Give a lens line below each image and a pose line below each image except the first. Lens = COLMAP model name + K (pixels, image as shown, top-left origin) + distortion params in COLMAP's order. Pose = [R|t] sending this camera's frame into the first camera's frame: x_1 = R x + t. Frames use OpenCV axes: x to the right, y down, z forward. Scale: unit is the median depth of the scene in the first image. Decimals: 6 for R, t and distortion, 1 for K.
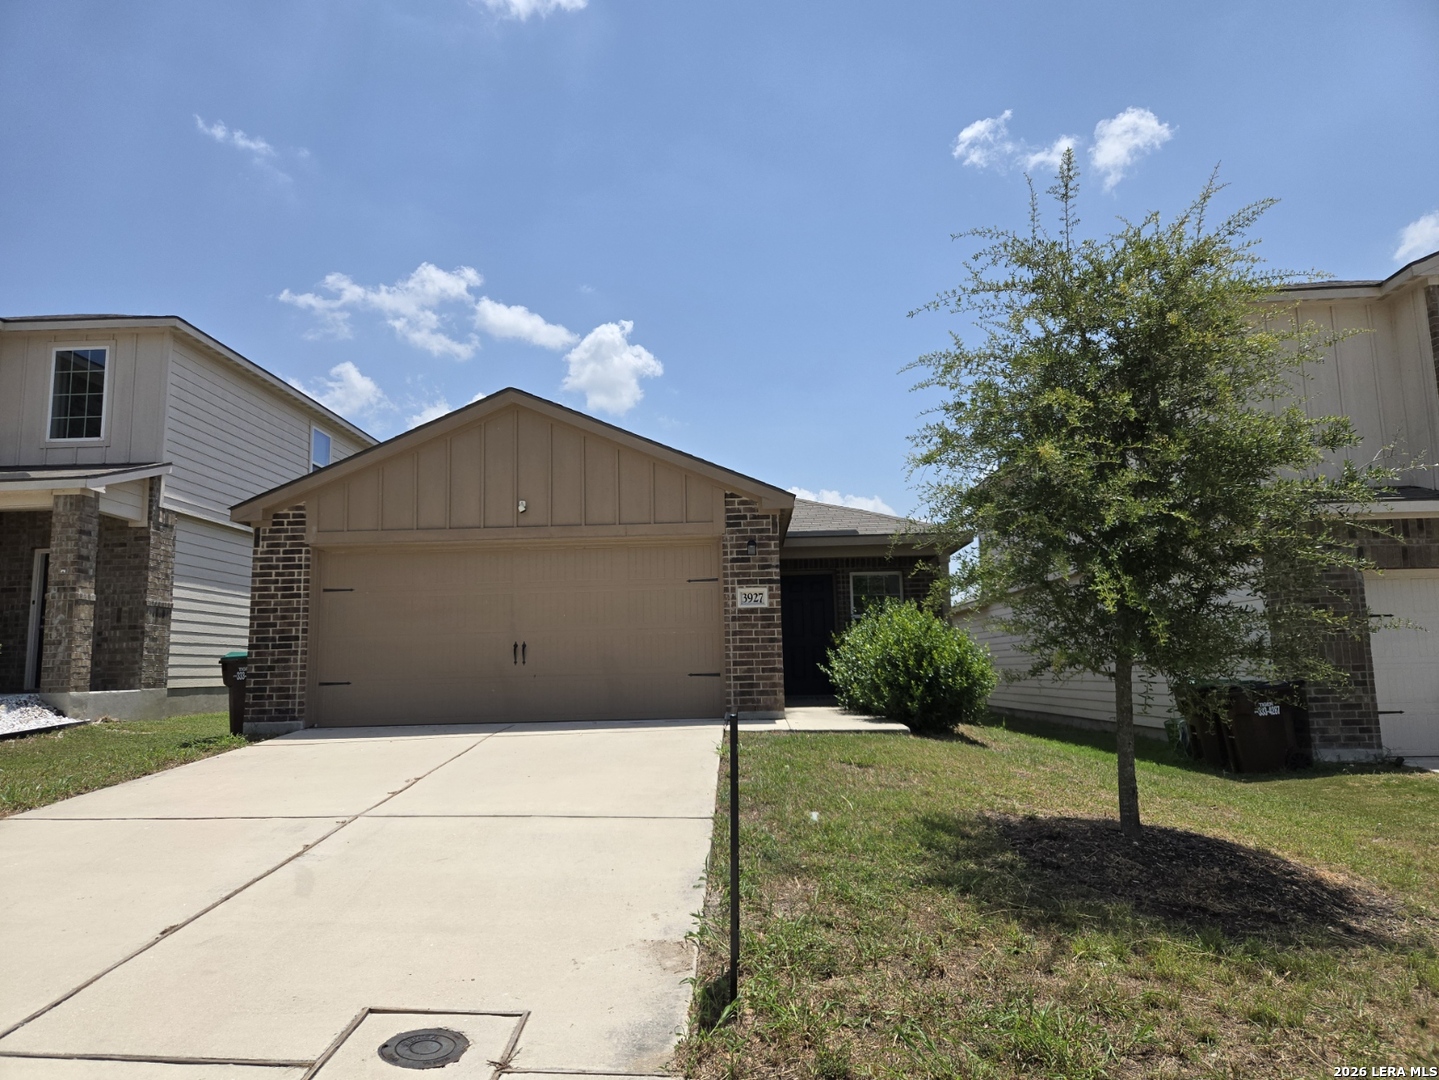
lens RADIAL K [[963.9, 0, 713.5], [0, 963.9, 540.5], [0, 0, 1]] dist [0.068353, -0.055183]
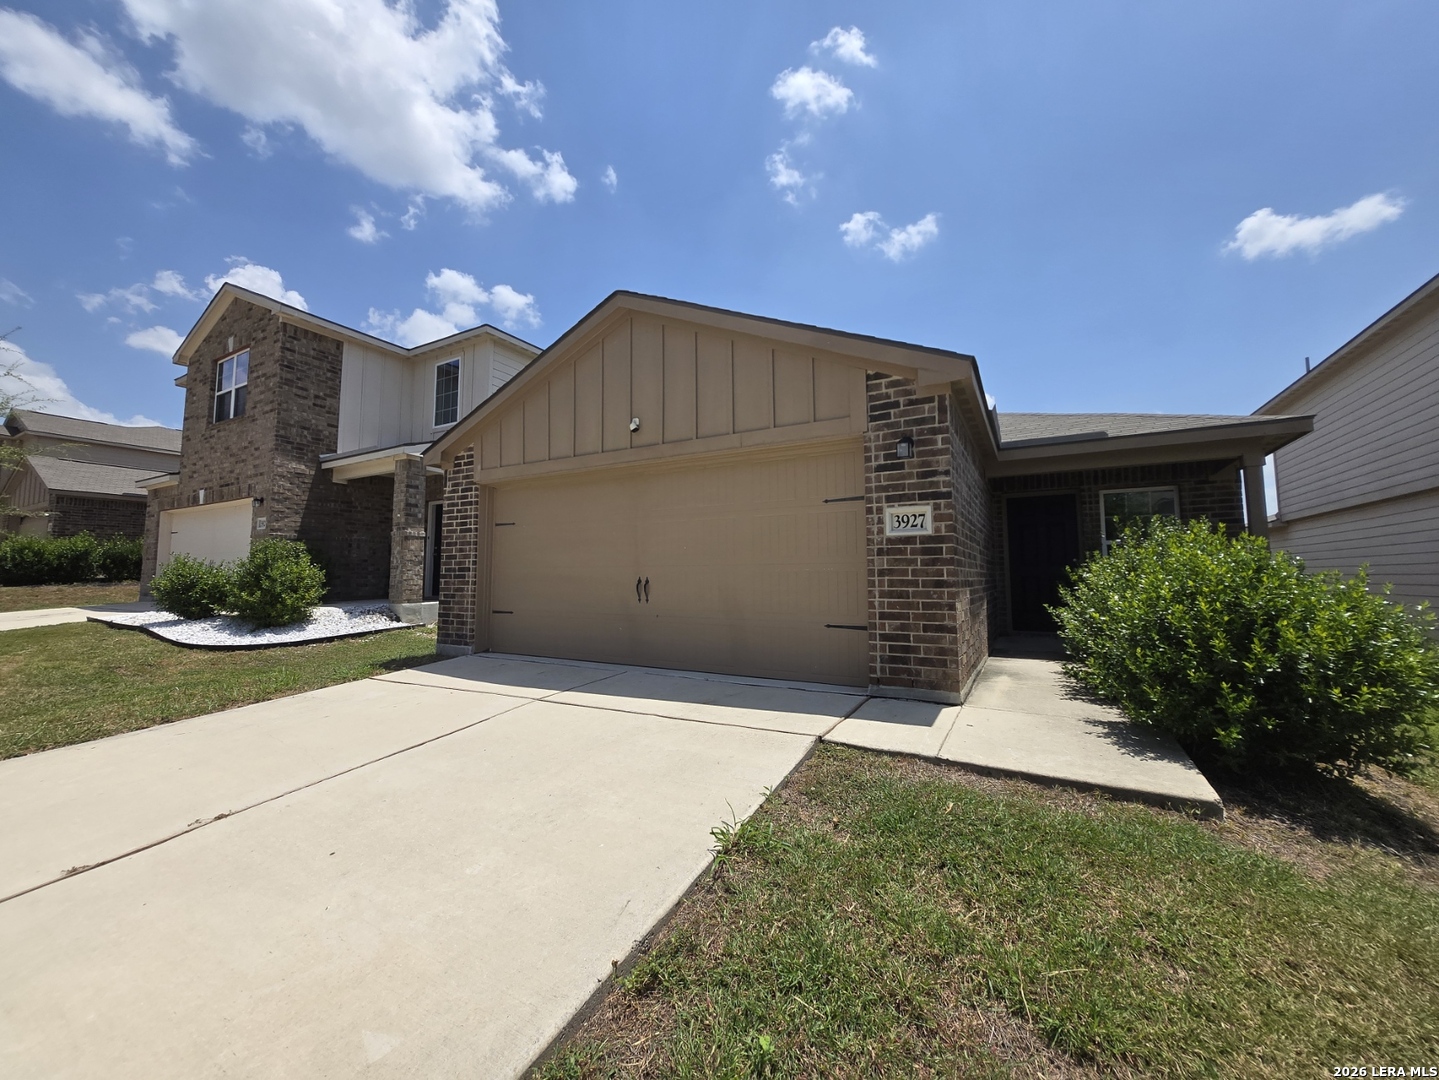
lens RADIAL K [[566.0, 0, 707.6], [0, 566.0, 532.2], [0, 0, 1]] dist [0.003210, -0.001817]
pose [[0.882490, -0.018282, -0.469977, 0.100934], [0.047988, 0.997529, 0.051305, 0.039261], [0.467877, -0.067830, 0.881187, 0.569678]]
